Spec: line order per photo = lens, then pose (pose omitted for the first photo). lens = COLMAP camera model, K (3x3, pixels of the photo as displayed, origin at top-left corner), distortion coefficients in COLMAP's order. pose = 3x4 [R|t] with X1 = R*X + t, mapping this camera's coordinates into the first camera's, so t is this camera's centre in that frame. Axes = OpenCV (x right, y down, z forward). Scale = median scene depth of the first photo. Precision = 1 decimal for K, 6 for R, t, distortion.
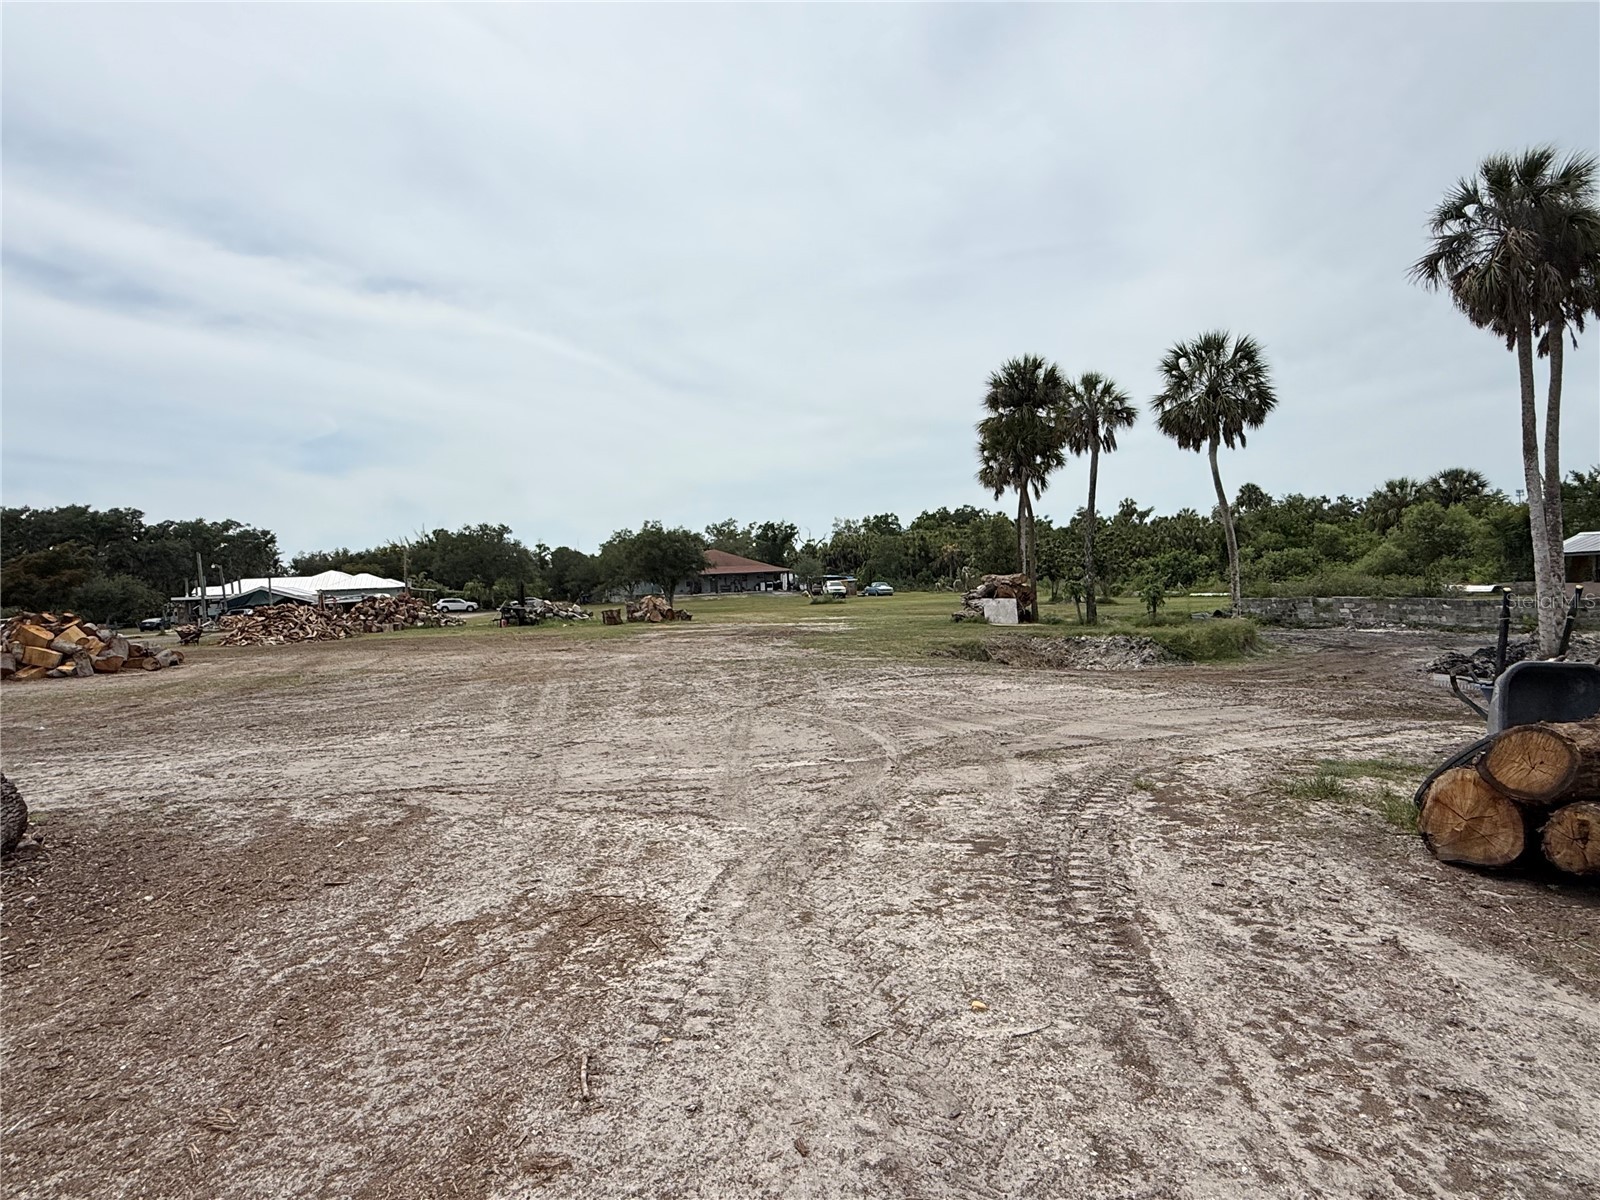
lens RADIAL K [[888.4, 0, 800.0], [0, 888.4, 600.0], [0, 0, 1]] dist [-0.000773, 0.000959]
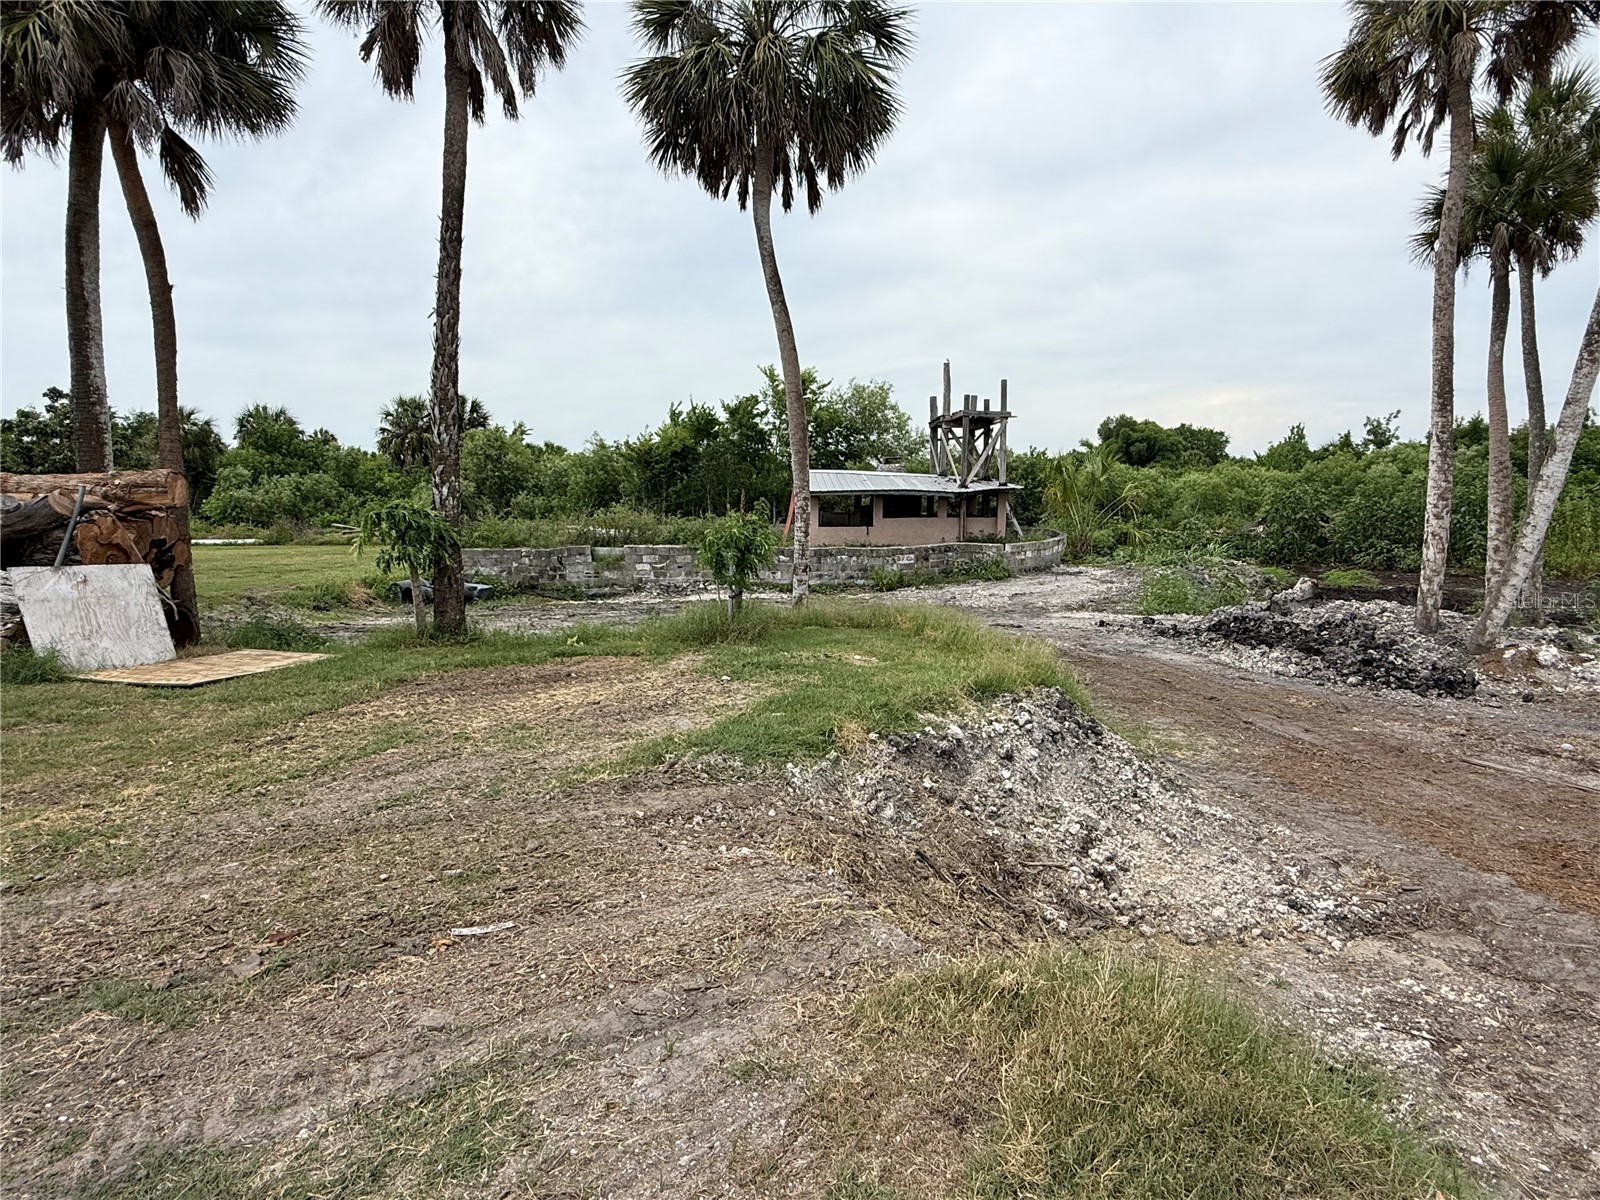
lens RADIAL K [[876.8, 0, 800.0], [0, 876.8, 600.0], [0, 0, 1]] dist [-0.000212, 0.000196]
pose [[0.333662, -0.066442, 0.940348, 0.058805], [0.008690, 0.997688, 0.067410, -0.005972], [-0.942653, -0.014321, 0.333468, 0.697099]]
